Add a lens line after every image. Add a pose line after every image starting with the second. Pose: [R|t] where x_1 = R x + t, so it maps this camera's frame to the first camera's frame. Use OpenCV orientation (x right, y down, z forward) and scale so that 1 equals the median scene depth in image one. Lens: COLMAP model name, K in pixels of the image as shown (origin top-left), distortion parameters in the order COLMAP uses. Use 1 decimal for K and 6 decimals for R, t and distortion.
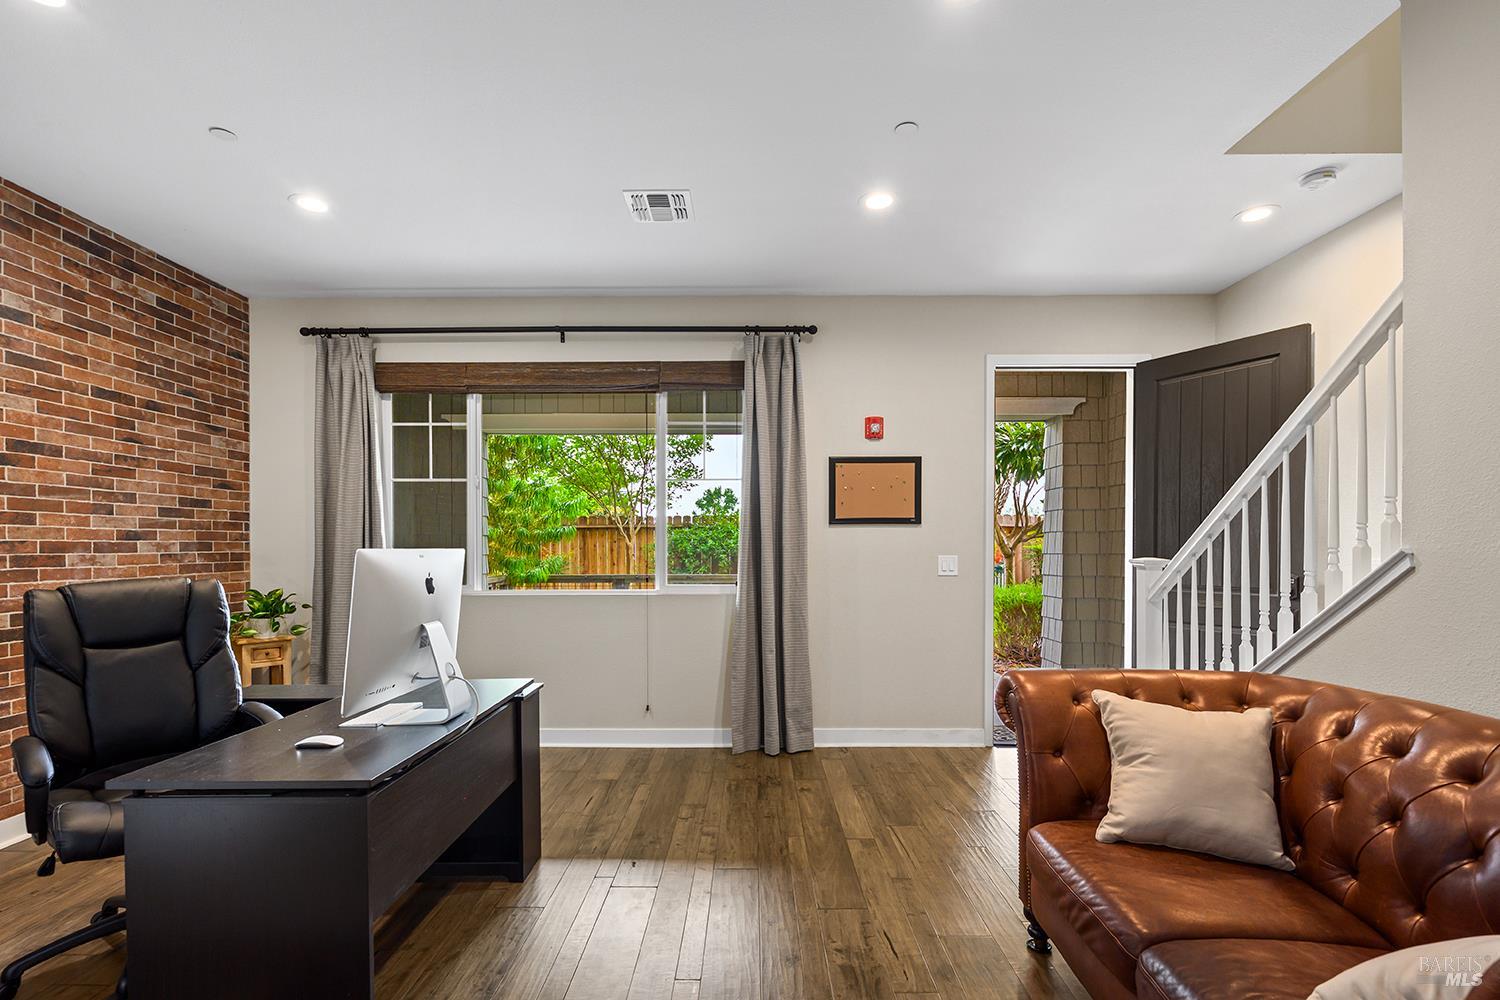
lens RADIAL K [[689.2, 0, 748.6], [0, 689.2, 559.2], [0, 0, 1]] dist [-0.002261, -0.001107]
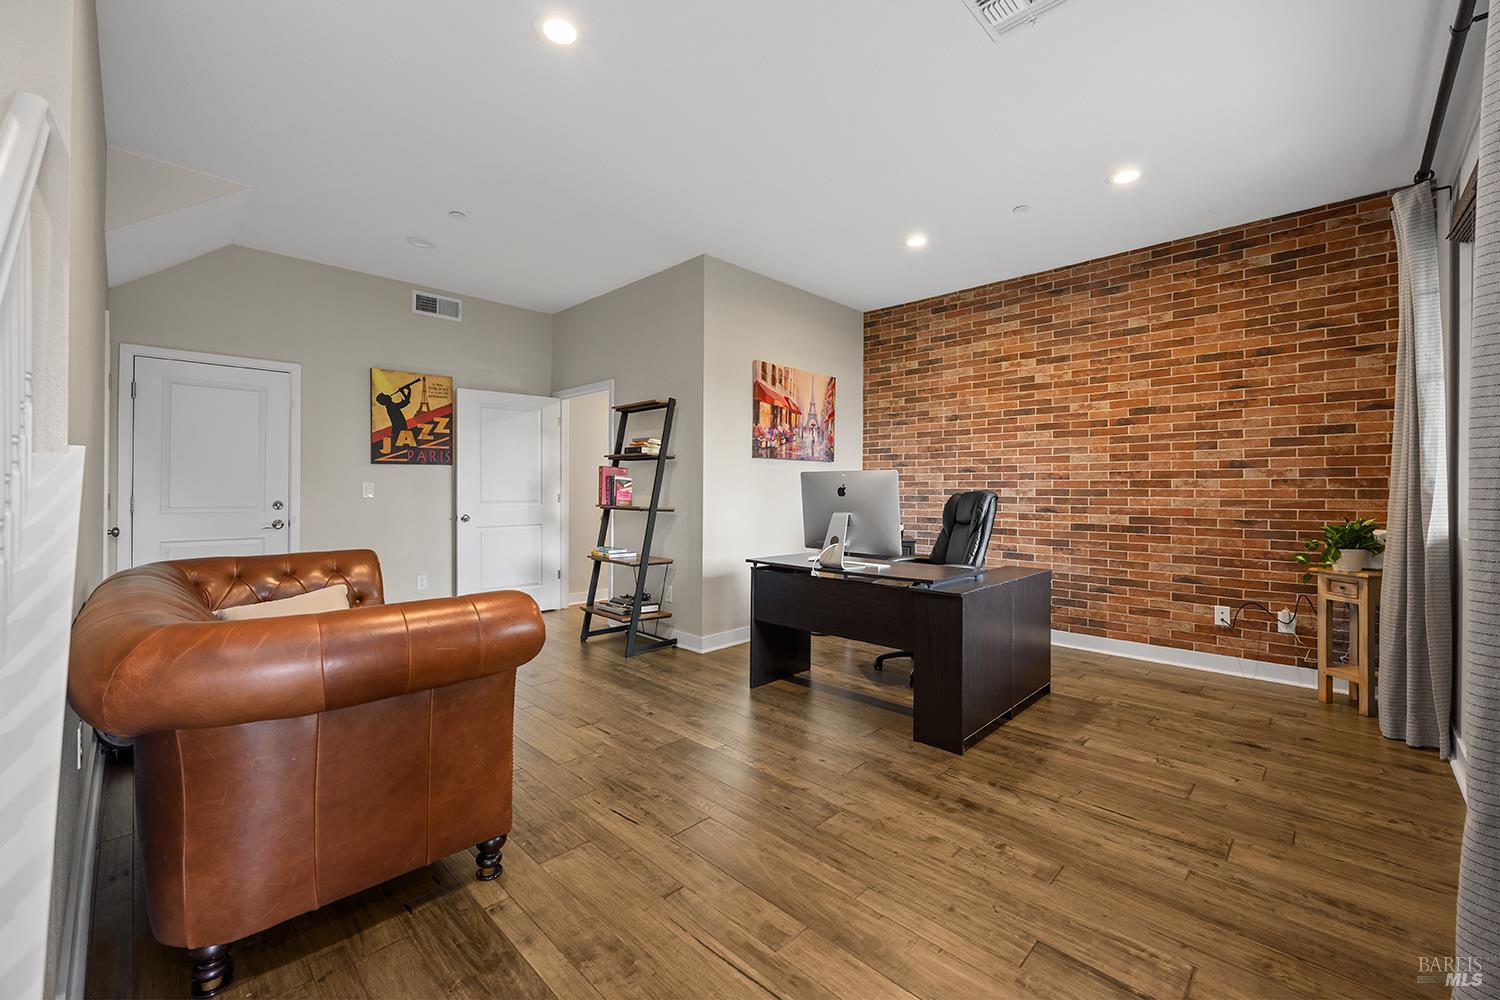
lens RADIAL K [[614.0, 0, 762.7], [0, 614.0, 485.4], [0, 0, 1]] dist [-0.009969, 0.000191]
pose [[-0.684165, -0.005661, -0.729305, 0.436490], [-0.015032, 0.999867, 0.006341, 0.008275], [0.729172, 0.015302, -0.684159, 1.028073]]
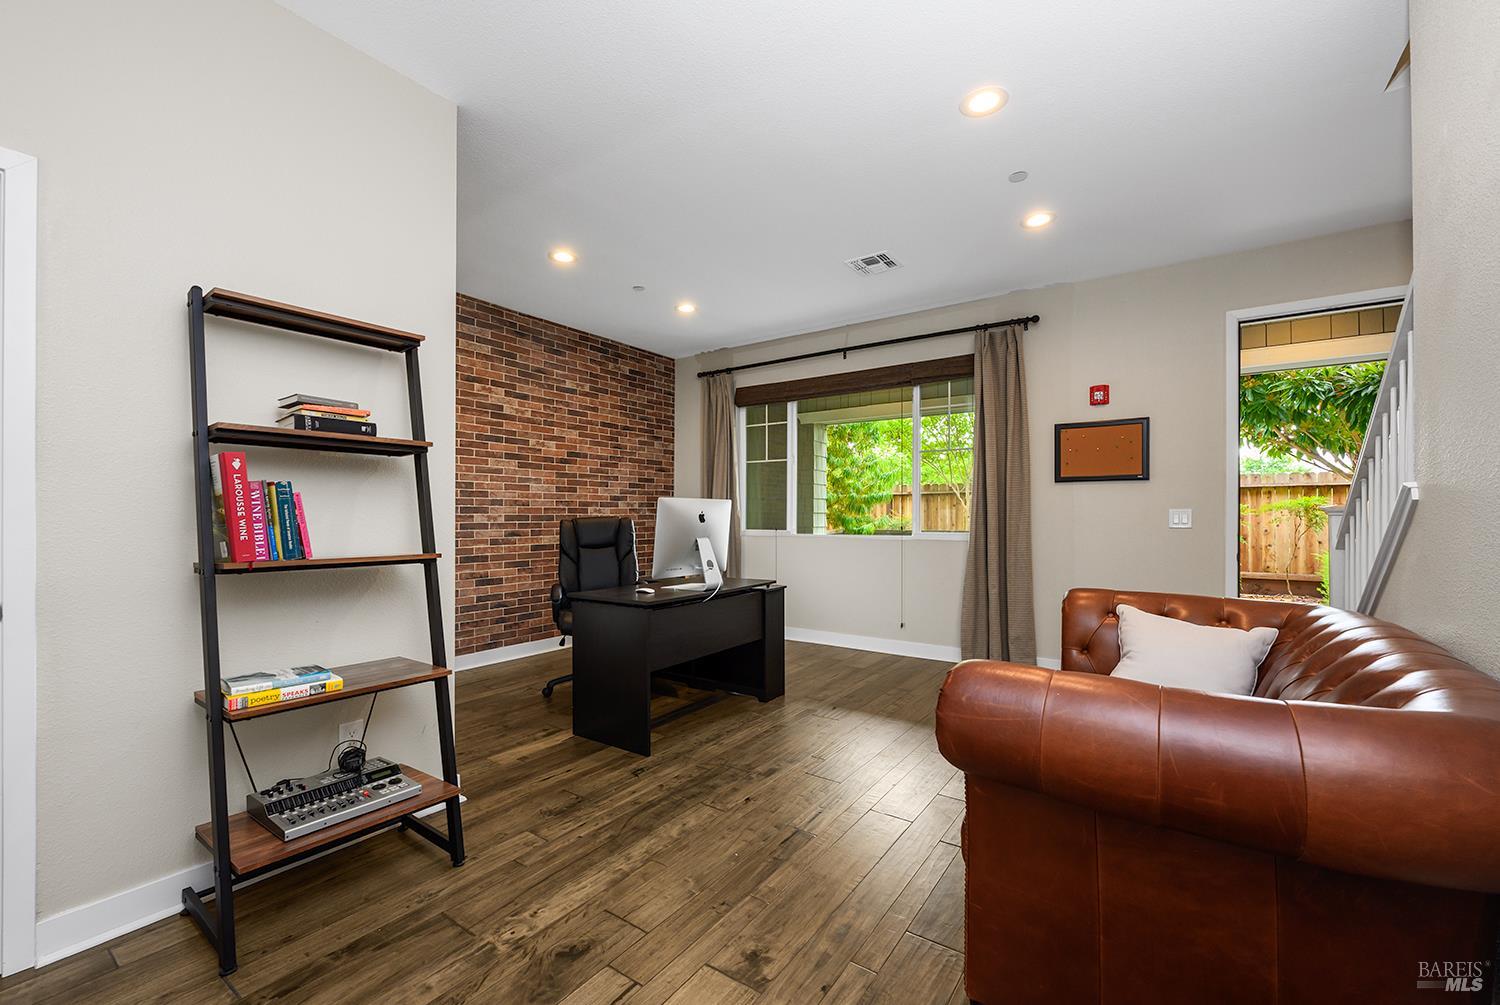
lens RADIAL K [[614.0, 0, 742.8], [0, 614.0, 513.9], [0, 0, 1]] dist [-0.009969, 0.000191]
pose [[0.823211, 0.000167, -0.567736, 0.306334], [-0.010849, 0.999822, -0.015437, 0.027216], [0.567632, 0.018867, 0.823066, -0.164301]]
